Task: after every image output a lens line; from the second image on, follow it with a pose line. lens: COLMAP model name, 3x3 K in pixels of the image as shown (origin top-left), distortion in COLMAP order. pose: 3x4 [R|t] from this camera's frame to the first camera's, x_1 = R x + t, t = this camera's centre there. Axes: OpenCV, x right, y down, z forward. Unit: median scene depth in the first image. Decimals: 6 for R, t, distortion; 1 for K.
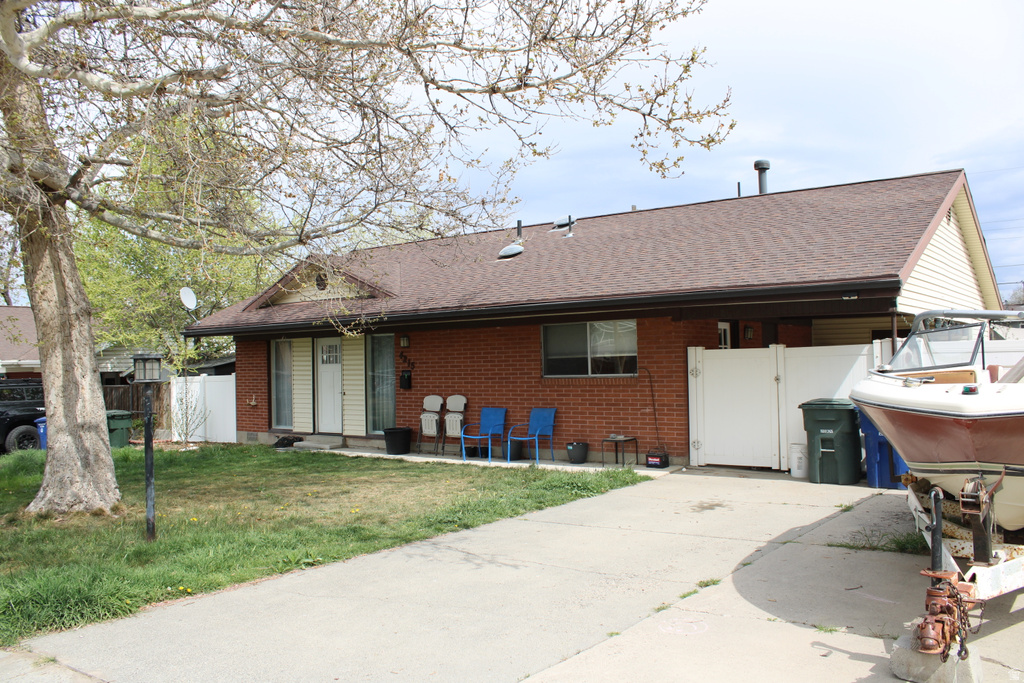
lens RADIAL K [[850.4, 0, 510.0], [0, 850.4, 341.5], [0, 0, 1]] dist [-0.151201, 0.137839]
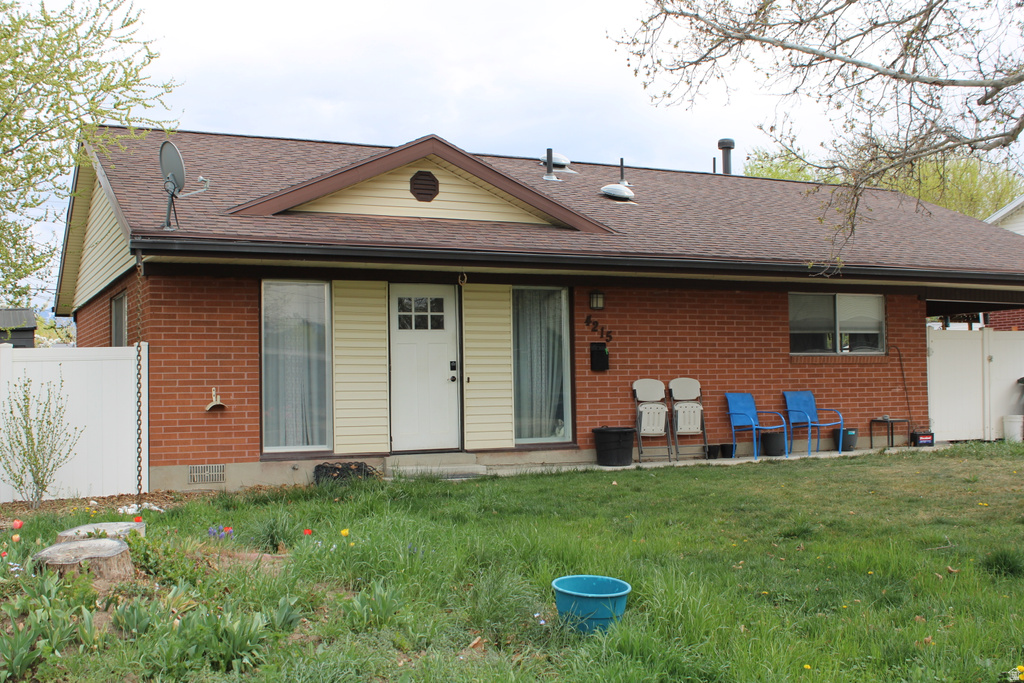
lens RADIAL K [[1174.4, 0, 511.3], [0, 1174.4, 348.1], [0, 0, 1]] dist [-0.082822, 0.129162]
pose [[0.452413, 0.044563, 0.890695, -1.071100], [-0.018704, 0.999005, -0.040481, 0.083746], [-0.891613, 0.001655, 0.452796, 0.690456]]
